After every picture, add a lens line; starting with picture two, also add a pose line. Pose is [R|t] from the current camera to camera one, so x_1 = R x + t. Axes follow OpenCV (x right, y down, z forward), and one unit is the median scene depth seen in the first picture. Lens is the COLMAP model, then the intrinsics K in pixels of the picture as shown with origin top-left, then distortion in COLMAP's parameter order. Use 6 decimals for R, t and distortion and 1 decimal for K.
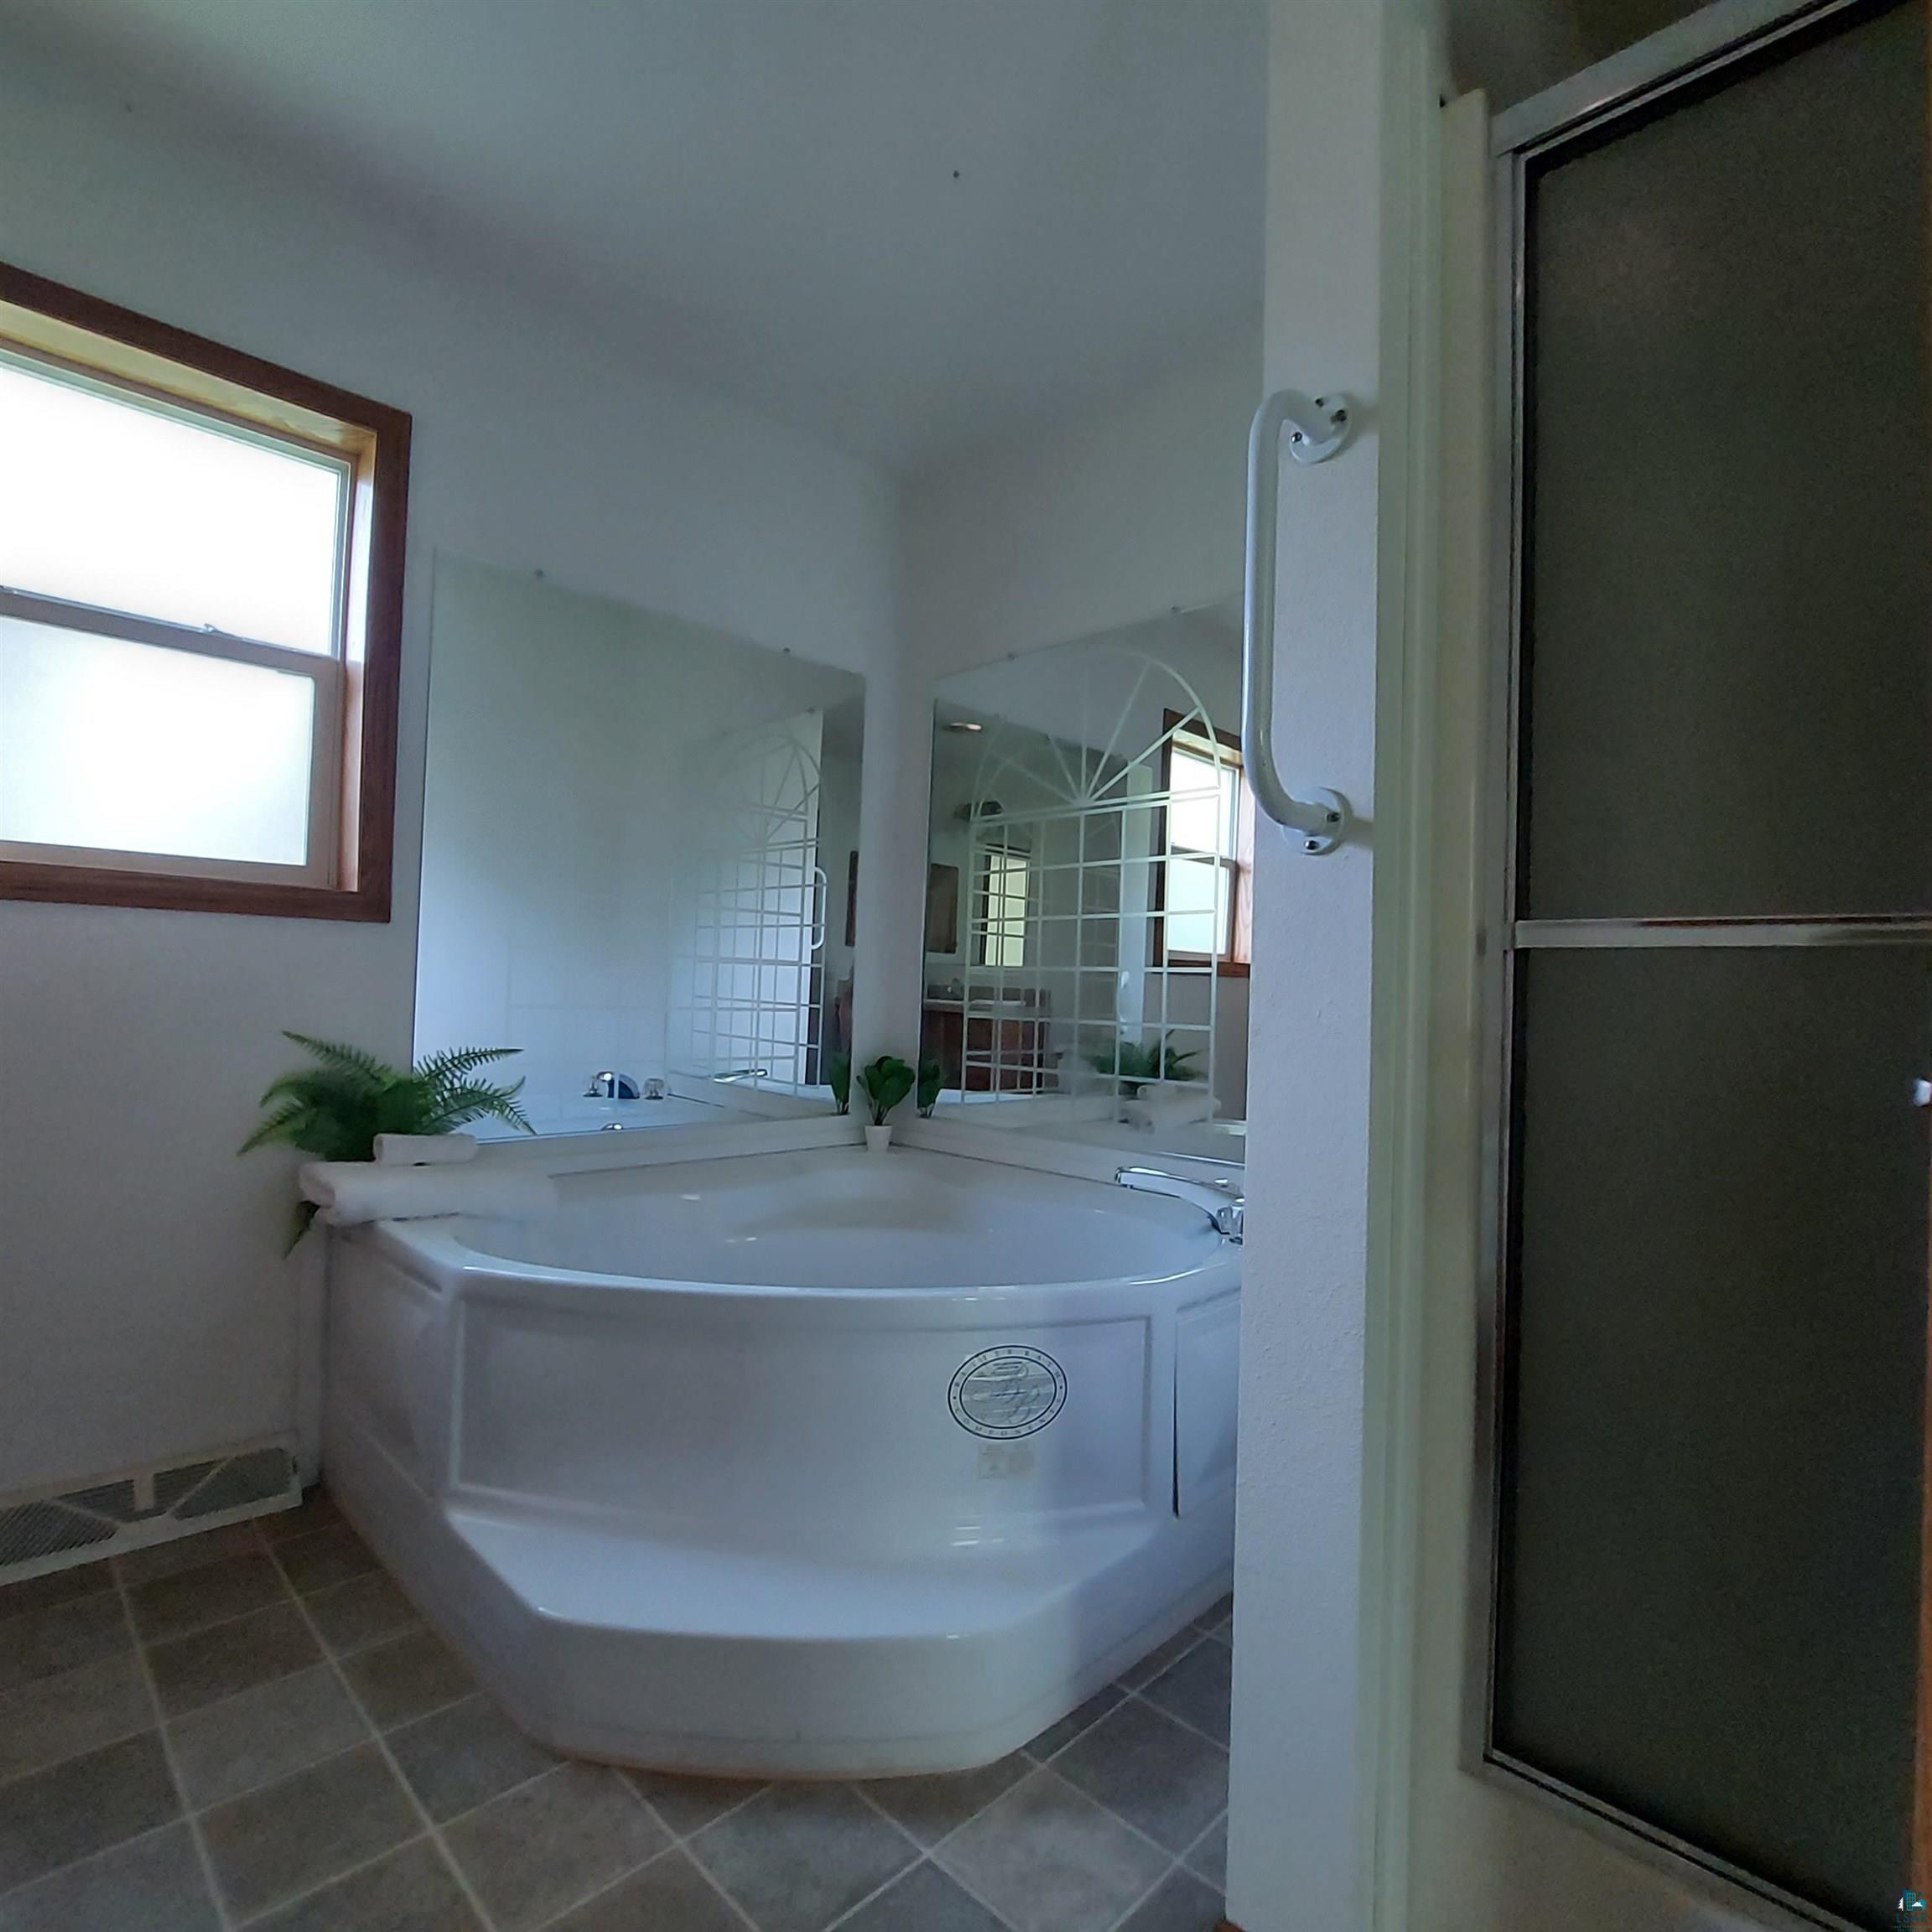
lens RADIAL K [[1019.9, 0, 978.3], [0, 1019.9, 979.1], [0, 0, 1]] dist [-0.018685, -0.002411]
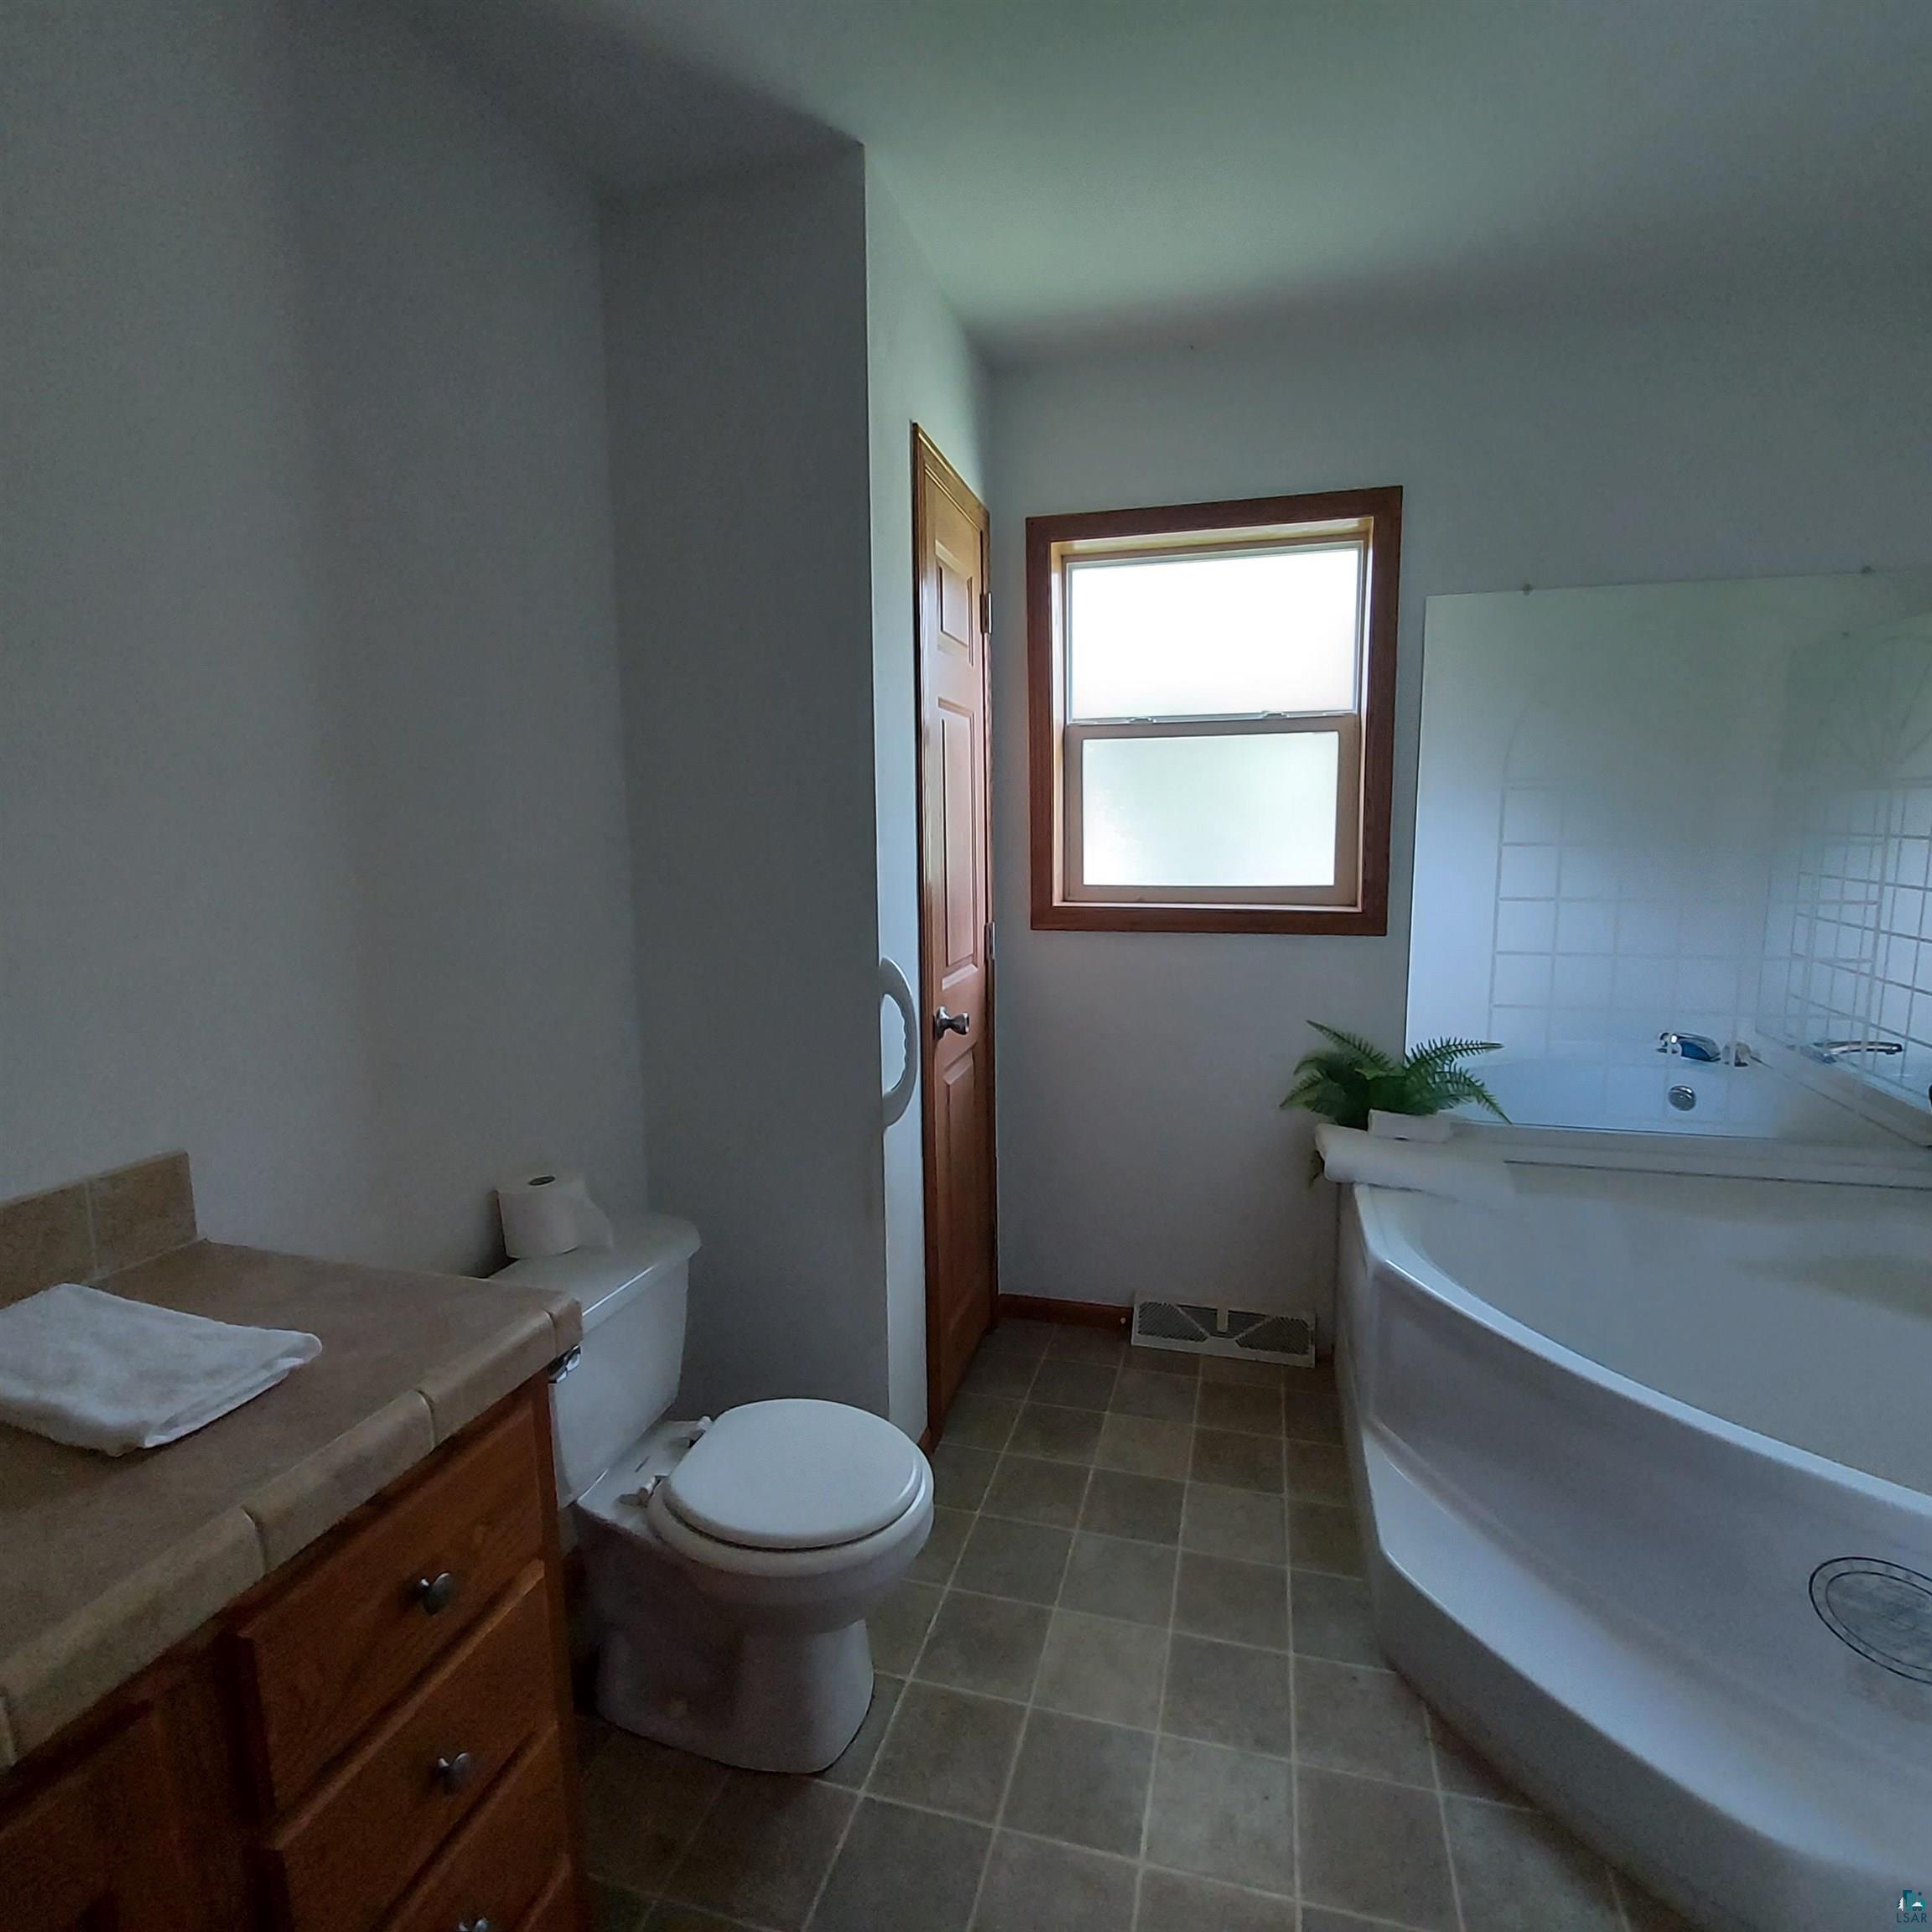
lens RADIAL K [[1019.9, 0, 979.0], [0, 1019.9, 962.3], [0, 0, 1]] dist [-0.018685, -0.002411]
pose [[0.479367, 0.081756, -0.873798, 0.268650], [0.040492, 0.992531, 0.115079, -0.202229], [0.876680, -0.090546, 0.472476, 0.006814]]
